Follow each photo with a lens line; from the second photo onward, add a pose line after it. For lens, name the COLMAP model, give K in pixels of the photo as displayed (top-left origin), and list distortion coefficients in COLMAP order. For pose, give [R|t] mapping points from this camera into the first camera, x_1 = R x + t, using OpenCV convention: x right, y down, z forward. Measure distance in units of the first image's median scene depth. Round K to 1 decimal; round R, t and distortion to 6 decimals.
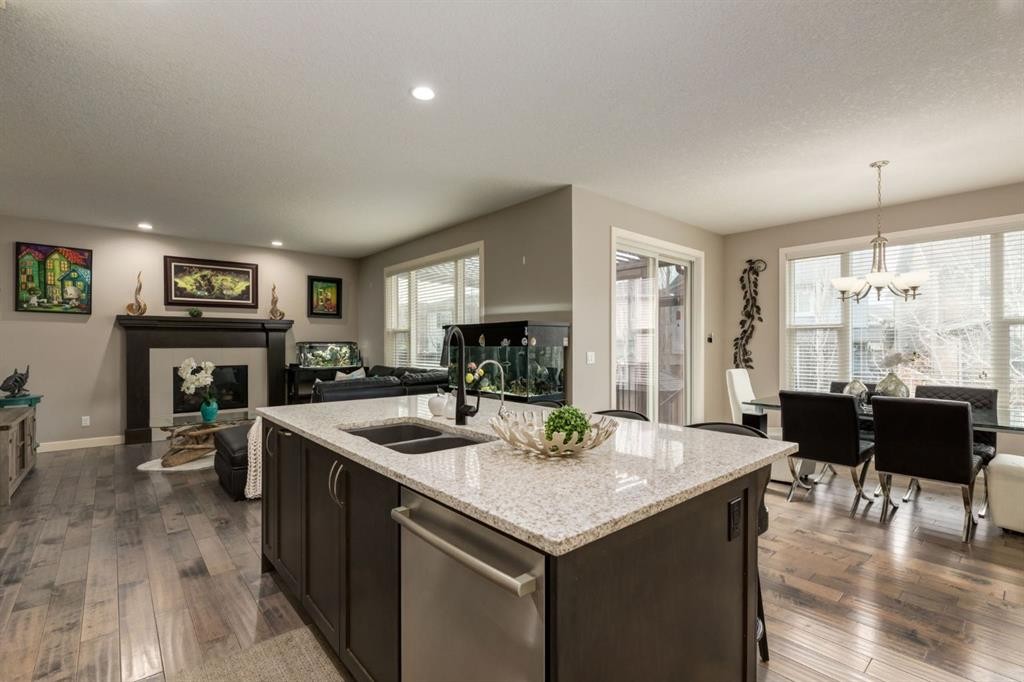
lens RADIAL K [[449.9, 0, 509.8], [0, 449.9, 345.8], [0, 0, 1]] dist [-0.002178, -0.000114]
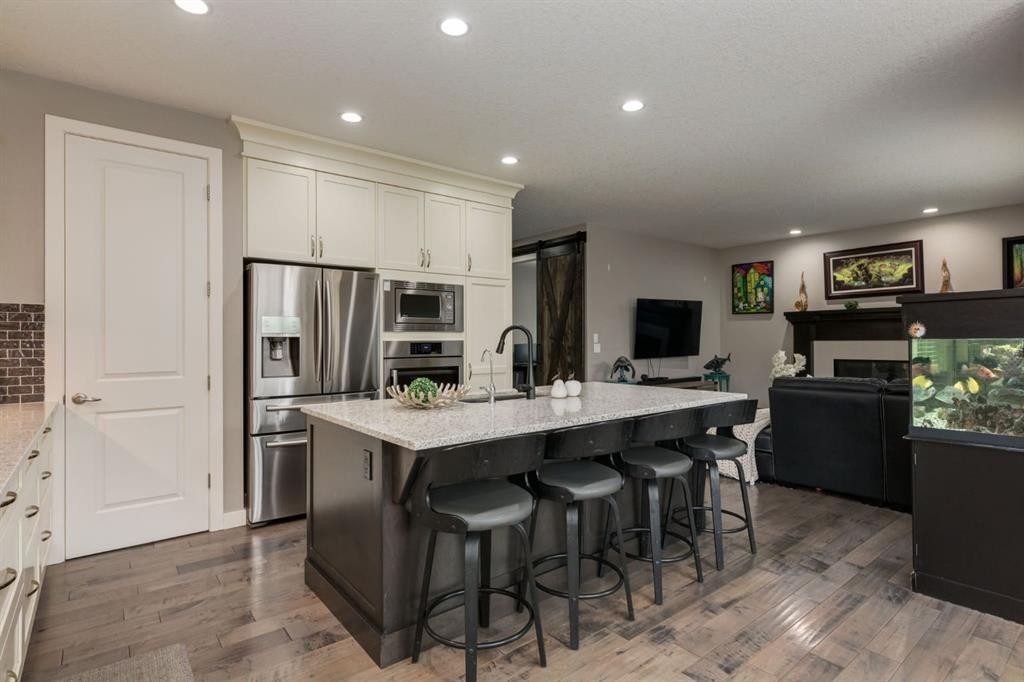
lens RADIAL K [[522.4, 0, 506.7], [0, 522.4, 337.5], [0, 0, 1]] dist [-0.002676, -0.001376]
pose [[-0.048984, -0.004271, -0.998790, 0.493189], [0.001855, 0.999989, -0.004367, 0.002200], [0.998798, -0.002067, -0.048976, 0.315871]]
